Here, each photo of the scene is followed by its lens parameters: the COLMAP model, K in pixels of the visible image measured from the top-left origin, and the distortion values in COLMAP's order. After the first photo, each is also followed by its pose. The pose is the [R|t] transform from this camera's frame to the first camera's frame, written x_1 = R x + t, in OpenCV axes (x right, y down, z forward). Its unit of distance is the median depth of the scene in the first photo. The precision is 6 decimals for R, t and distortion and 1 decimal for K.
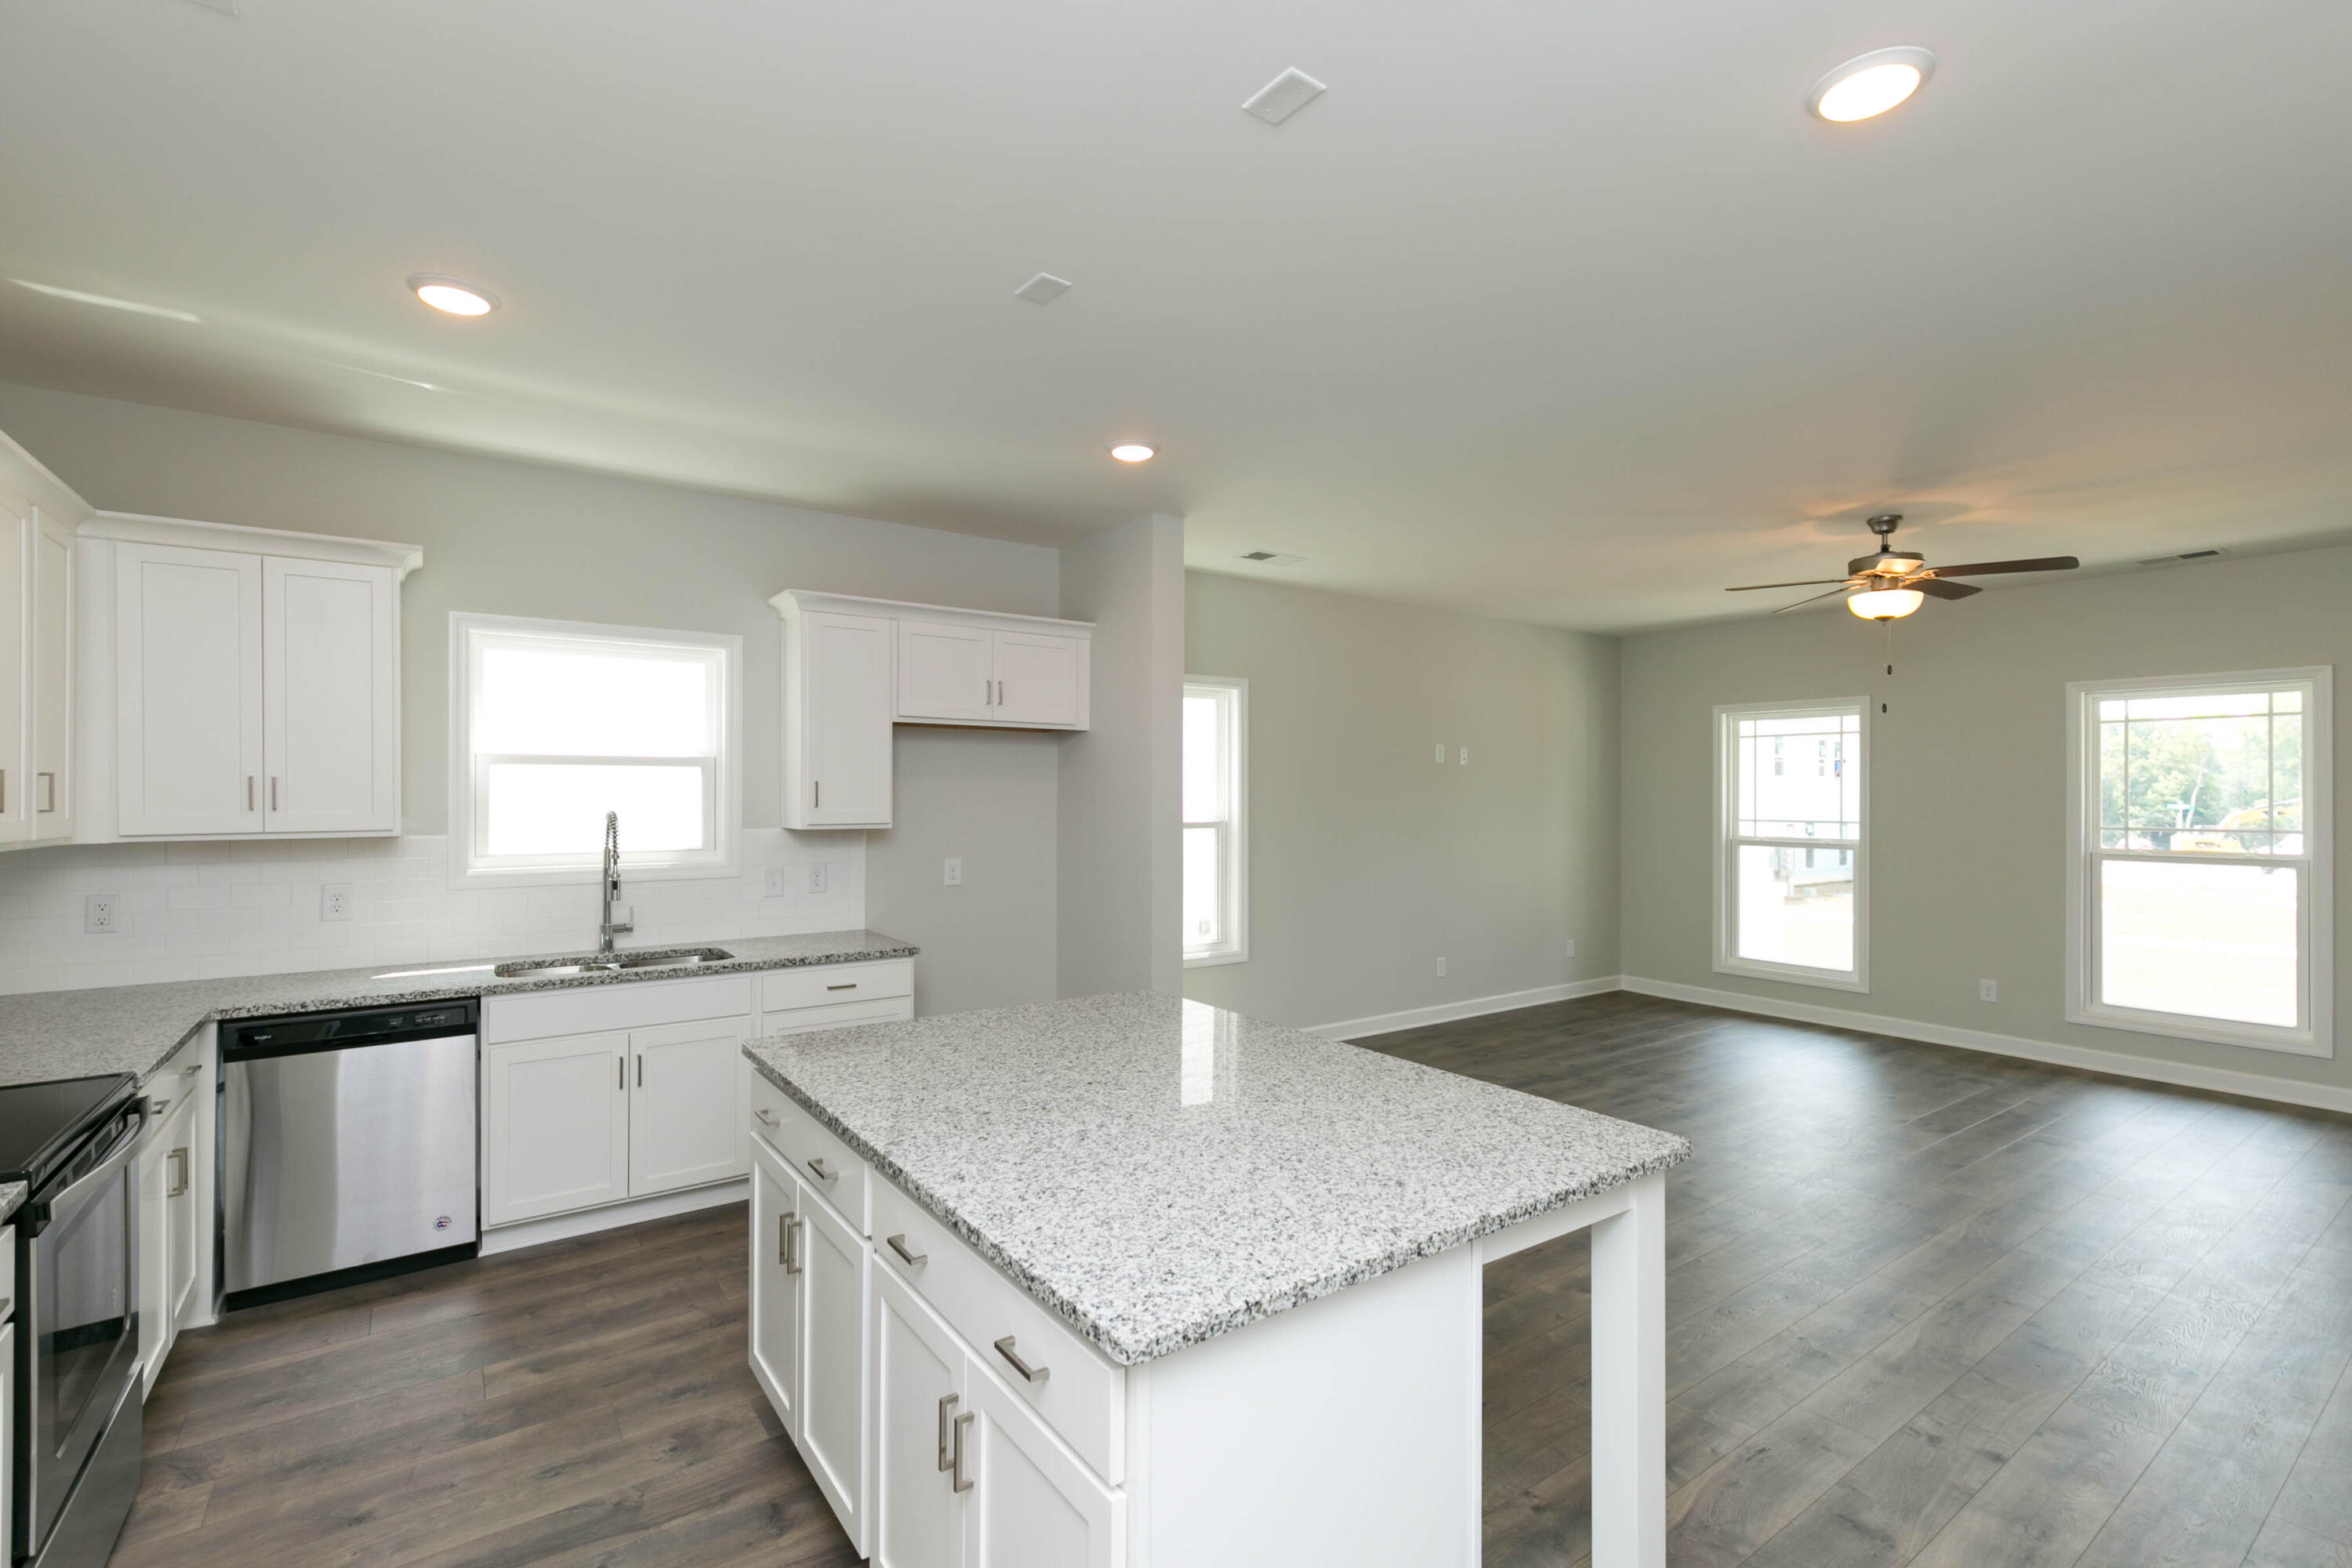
lens RADIAL K [[1063.6, 0, 1174.5], [0, 1063.6, 787.7], [0, 0, 1]] dist [0.011372, -0.003782]
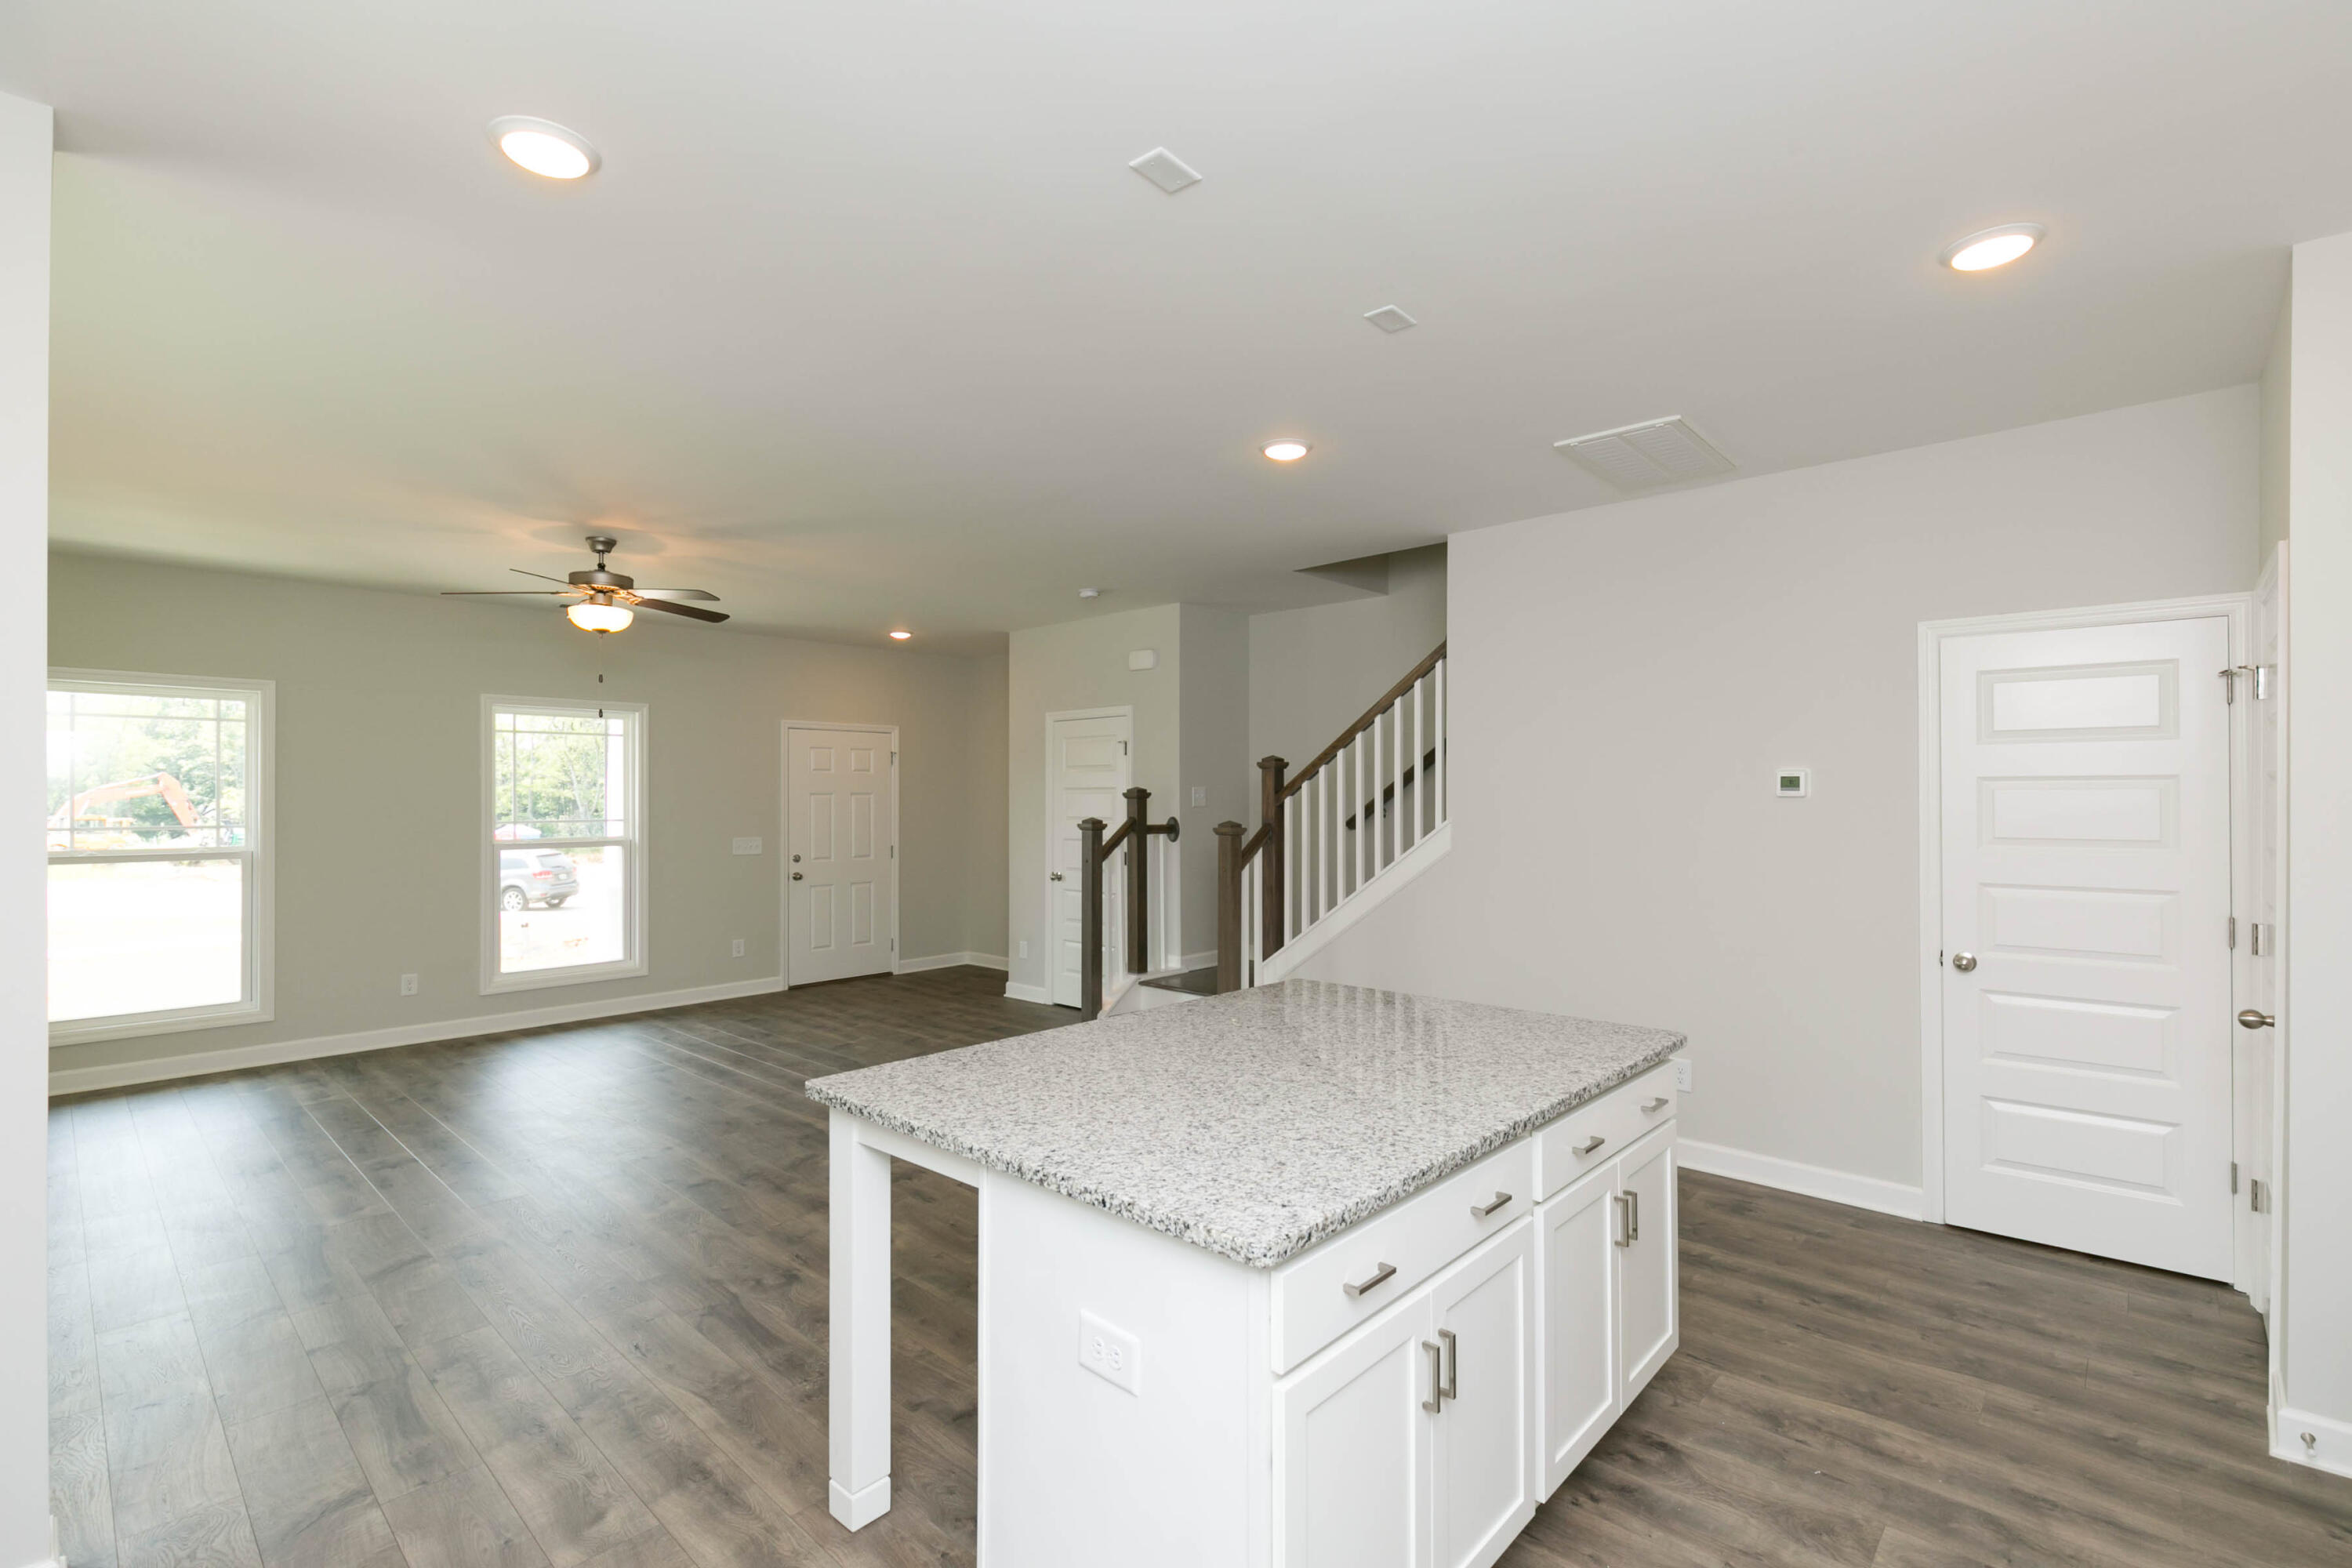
lens RADIAL K [[1063.6, 0, 1164.2], [0, 1063.6, 793.0], [0, 0, 1]] dist [0.011372, -0.003782]
pose [[-0.187008, -0.001183, 0.982358, -0.400013], [-0.004185, 0.999991, 0.000407, 0.002657], [-0.982350, -0.004035, -0.187011, 0.500308]]
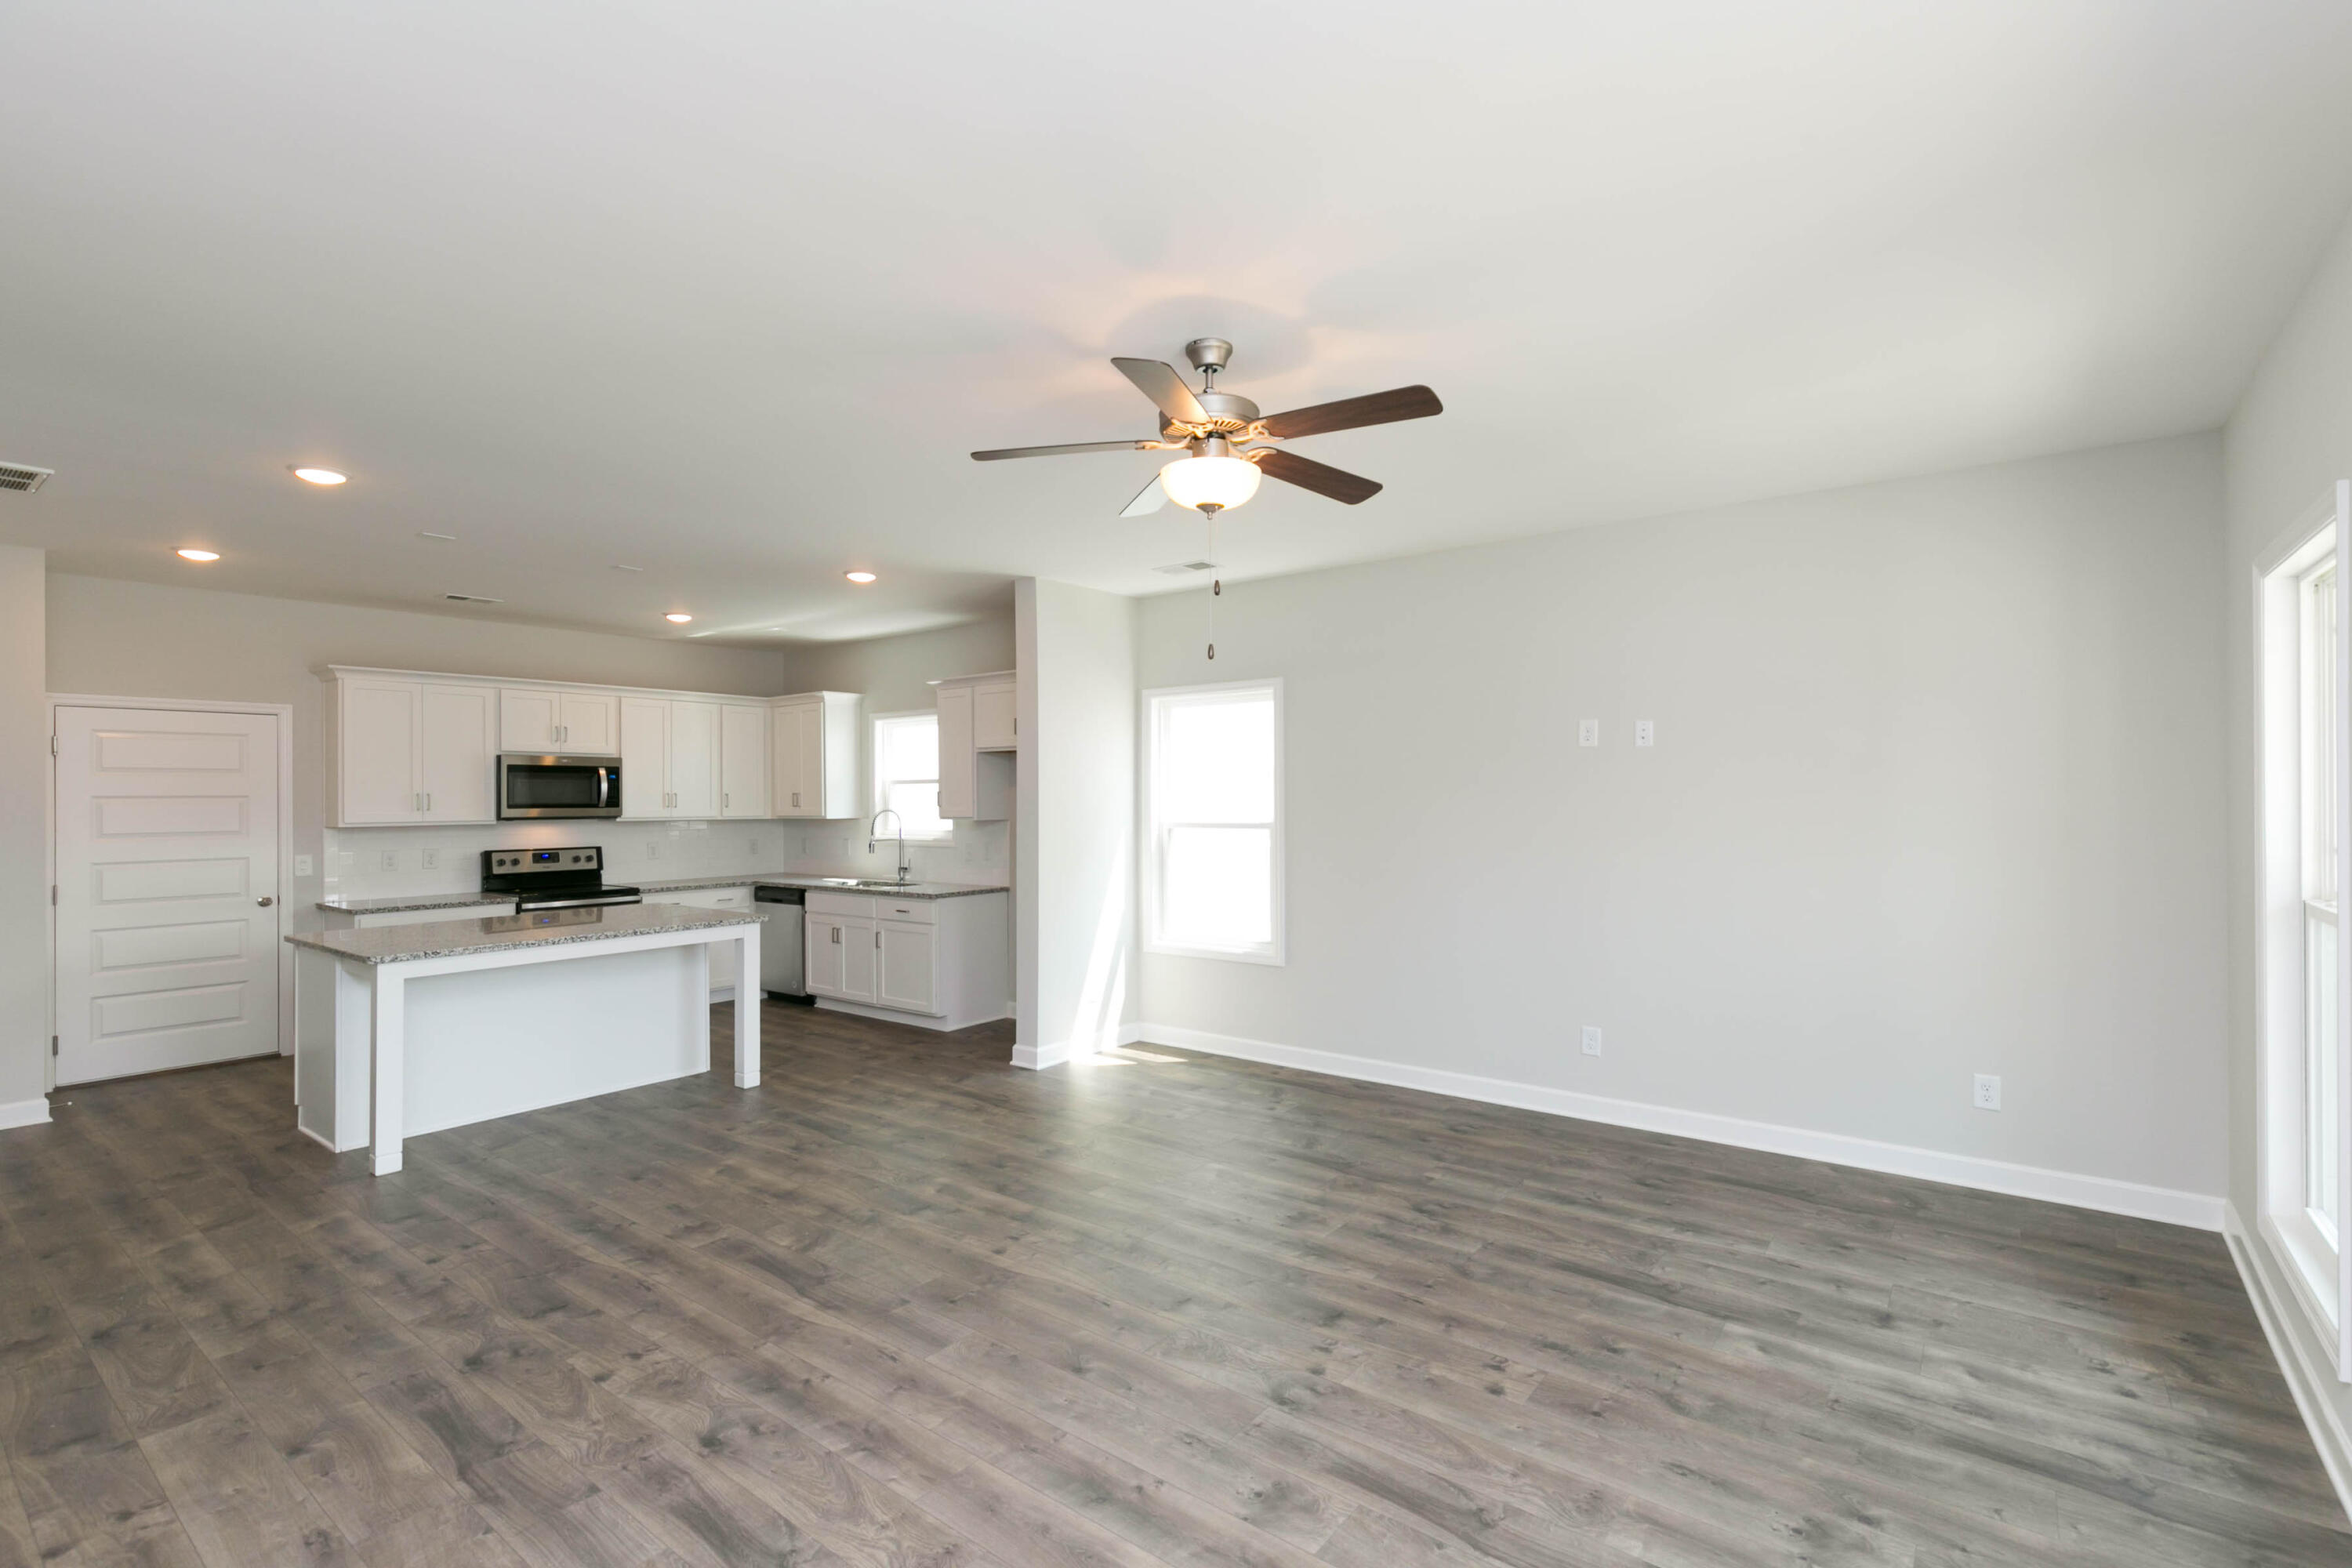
lens RADIAL K [[1063.6, 0, 1163.6], [0, 1063.6, 793.5], [0, 0, 1]] dist [0.011372, -0.003782]
pose [[0.273456, -0.009084, -0.961842, 0.982234], [0.014307, 0.999883, -0.005375, 0.008084], [0.961778, -0.012291, 0.273554, 0.631810]]
